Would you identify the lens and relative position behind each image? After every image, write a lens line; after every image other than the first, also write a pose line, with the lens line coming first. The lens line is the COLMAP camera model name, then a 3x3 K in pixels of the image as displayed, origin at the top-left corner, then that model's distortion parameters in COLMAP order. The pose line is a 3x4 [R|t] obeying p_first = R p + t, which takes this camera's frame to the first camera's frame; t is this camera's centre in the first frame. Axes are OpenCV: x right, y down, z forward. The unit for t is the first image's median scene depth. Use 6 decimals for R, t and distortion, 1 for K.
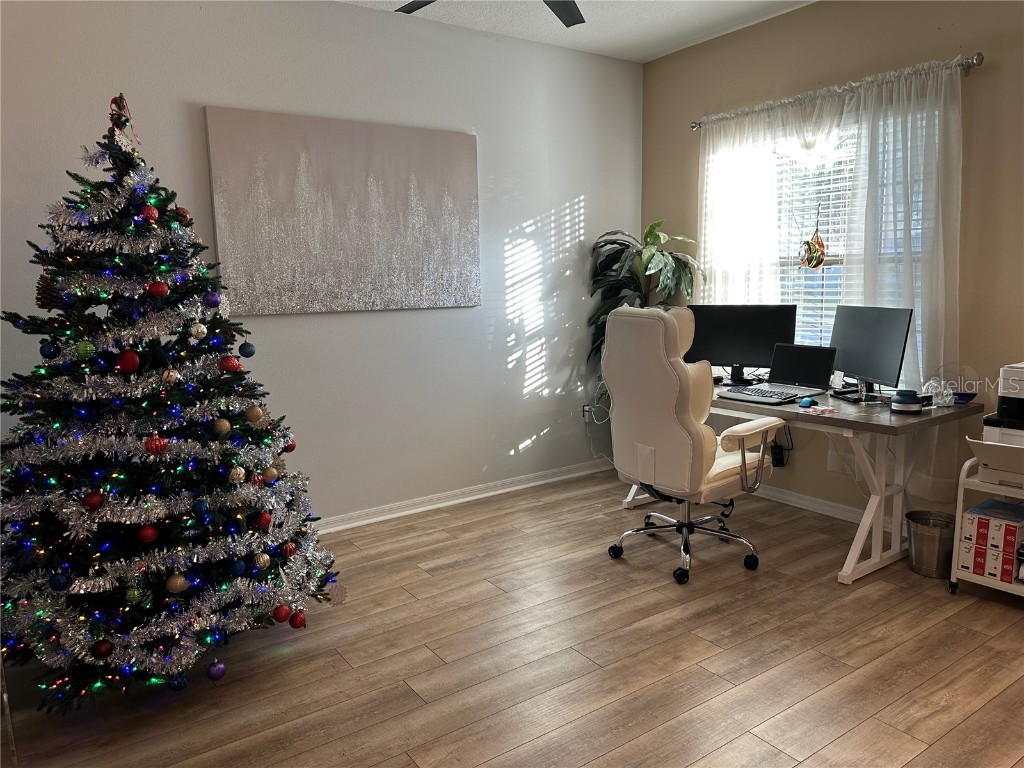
lens RADIAL K [[709.2, 0, 514.2], [0, 709.2, 382.0], [0, 0, 1]] dist [0.061903, -0.086615]
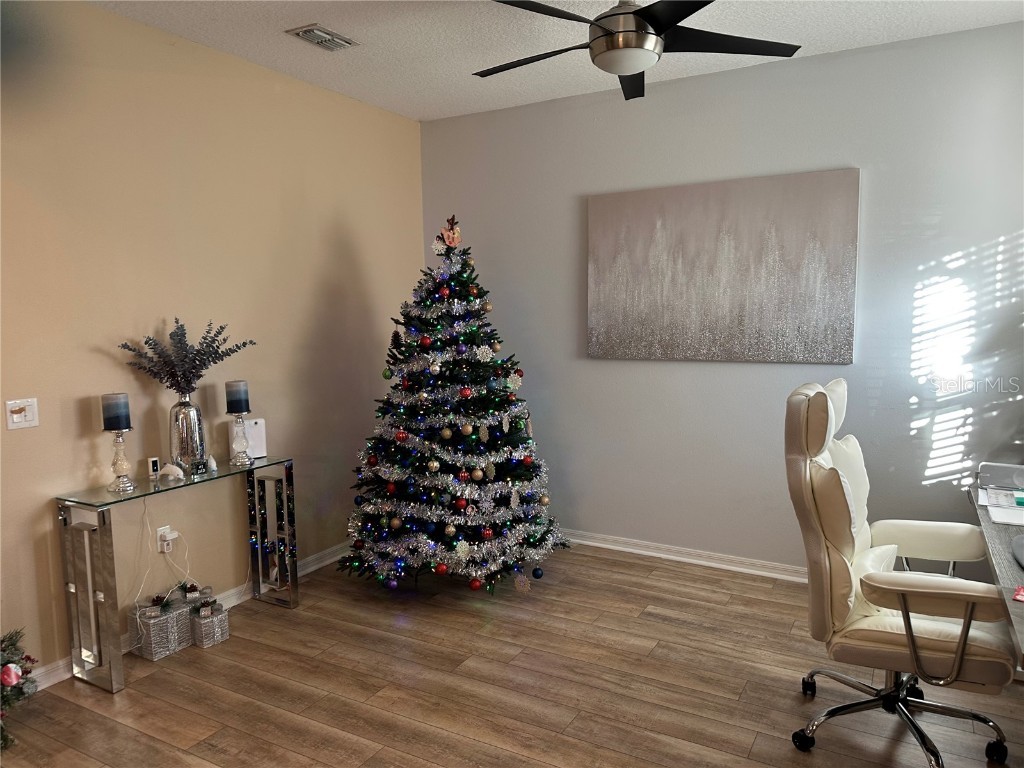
lens RADIAL K [[719.5, 0, 511.9], [0, 719.5, 390.9], [0, 0, 1]] dist [0.068123, -0.088593]
pose [[0.426465, 0.108724, -0.897946, 0.697455], [-0.123076, 0.990491, 0.061476, -0.095408], [0.896091, 0.084298, 0.435791, 0.329647]]
